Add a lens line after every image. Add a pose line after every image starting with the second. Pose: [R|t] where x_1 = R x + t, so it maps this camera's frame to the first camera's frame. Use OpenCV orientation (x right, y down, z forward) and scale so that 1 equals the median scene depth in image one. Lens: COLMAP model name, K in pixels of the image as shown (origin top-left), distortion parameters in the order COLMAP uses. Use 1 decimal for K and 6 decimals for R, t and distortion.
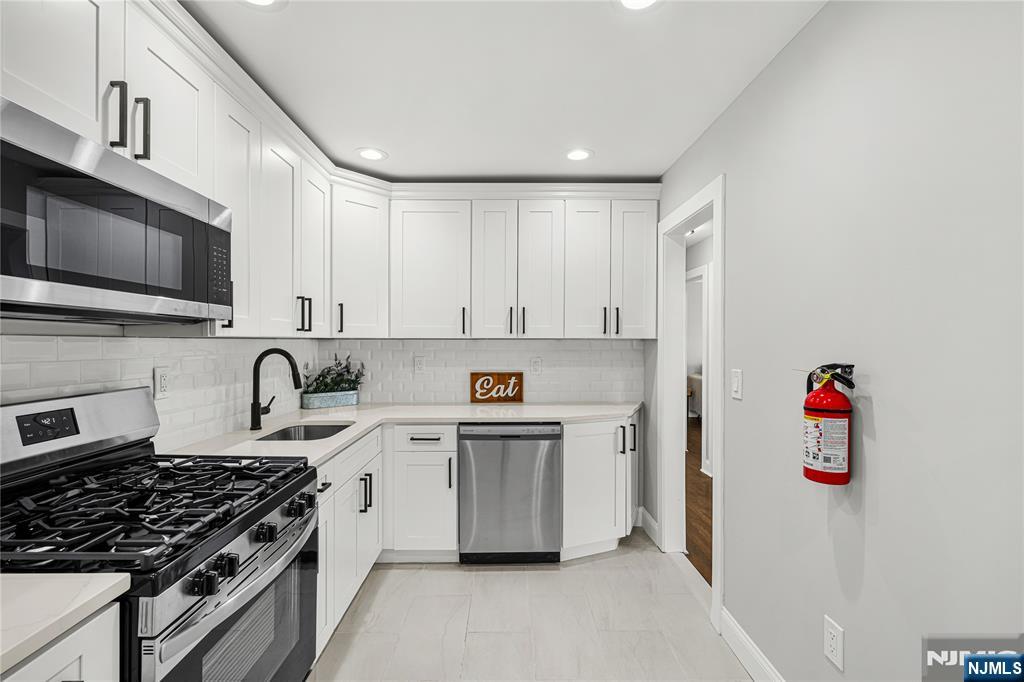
lens RADIAL K [[457.2, 0, 512.0], [0, 457.2, 341.0], [0, 0, 1]] dist [0.000909, 0.000008]
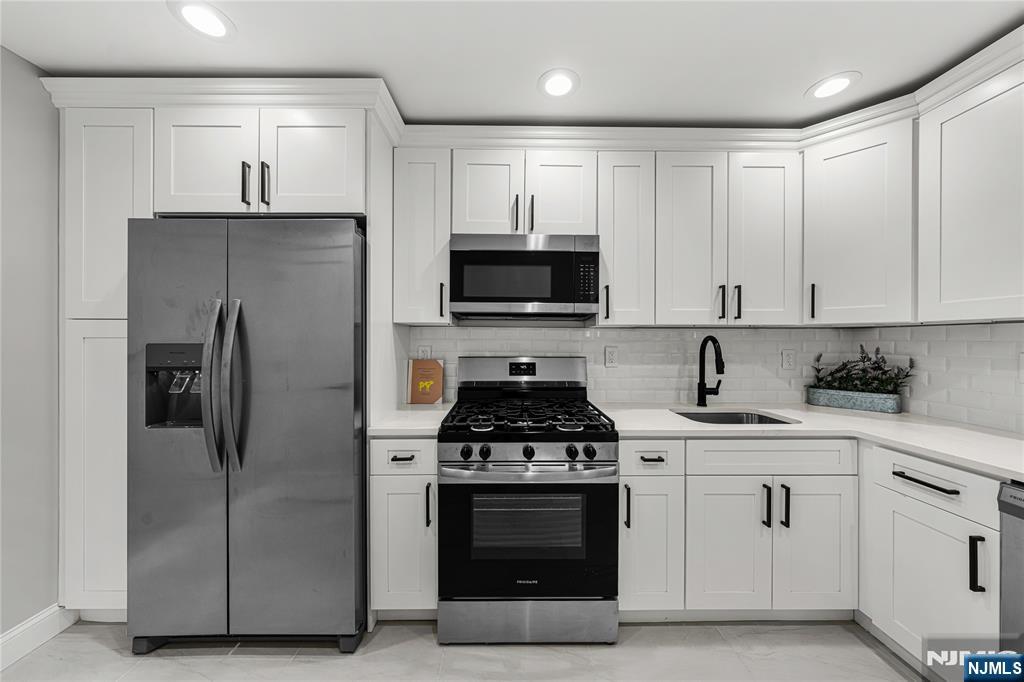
lens RADIAL K [[342.8, 0, 507.9], [0, 342.8, 340.3], [0, 0, 1]] dist [0.000359, -0.000026]
pose [[-0.010502, -0.001925, -0.999943, 0.458044], [-0.001976, 0.999996, -0.001904, 0.041958], [0.999943, 0.001956, -0.010506, 0.735229]]
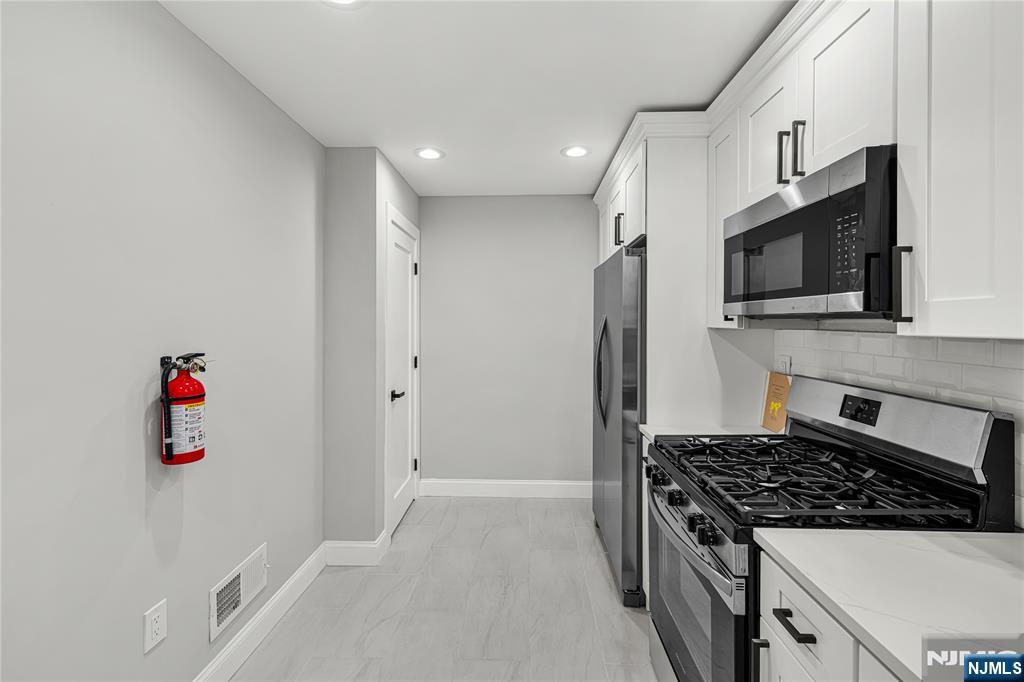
lens RADIAL K [[436.8, 0, 512.5], [0, 436.8, 324.9], [0, 0, 1]] dist [-0.001934, -0.000237]
pose [[-0.998822, -0.005008, 0.048264, -0.128760], [-0.004904, 0.999985, 0.002281, -0.024623], [-0.048274, 0.002041, -0.998832, 1.682974]]
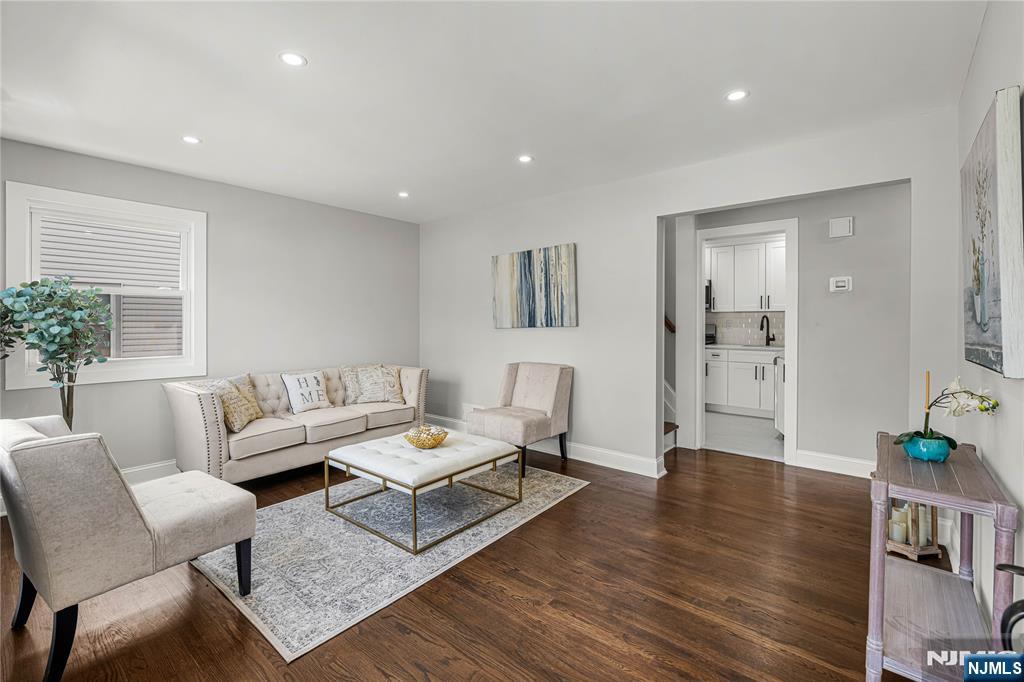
lens RADIAL K [[450.4, 0, 510.5], [0, 450.4, 321.8], [0, 0, 1]] dist [0.001648, 0.000276]
pose [[-0.652882, -0.001247, -0.757459, 3.501121], [-0.003542, 0.999993, 0.001406, 0.078339], [0.757452, 0.003601, -0.652881, 2.269280]]
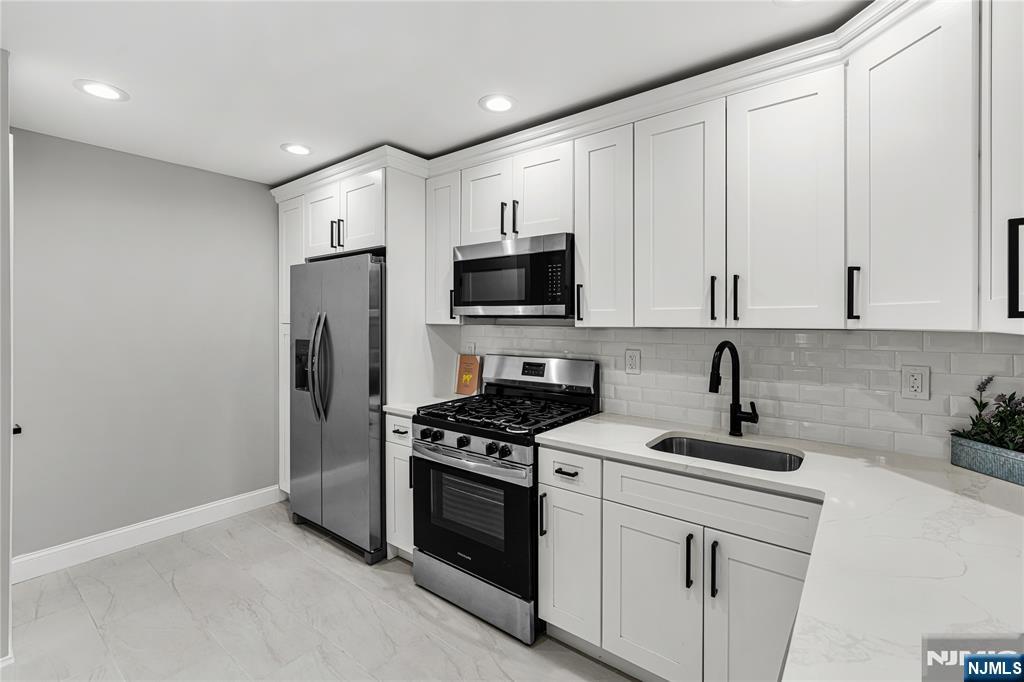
lens RADIAL K [[450.4, 0, 510.5], [0, 450.4, 321.8], [0, 0, 1]] dist [0.001648, 0.000276]
pose [[-0.628800, -0.002130, -0.777564, 0.517467], [-0.002362, 0.999997, -0.000830, -0.024369], [0.777564, 0.001315, -0.628803, 1.720702]]
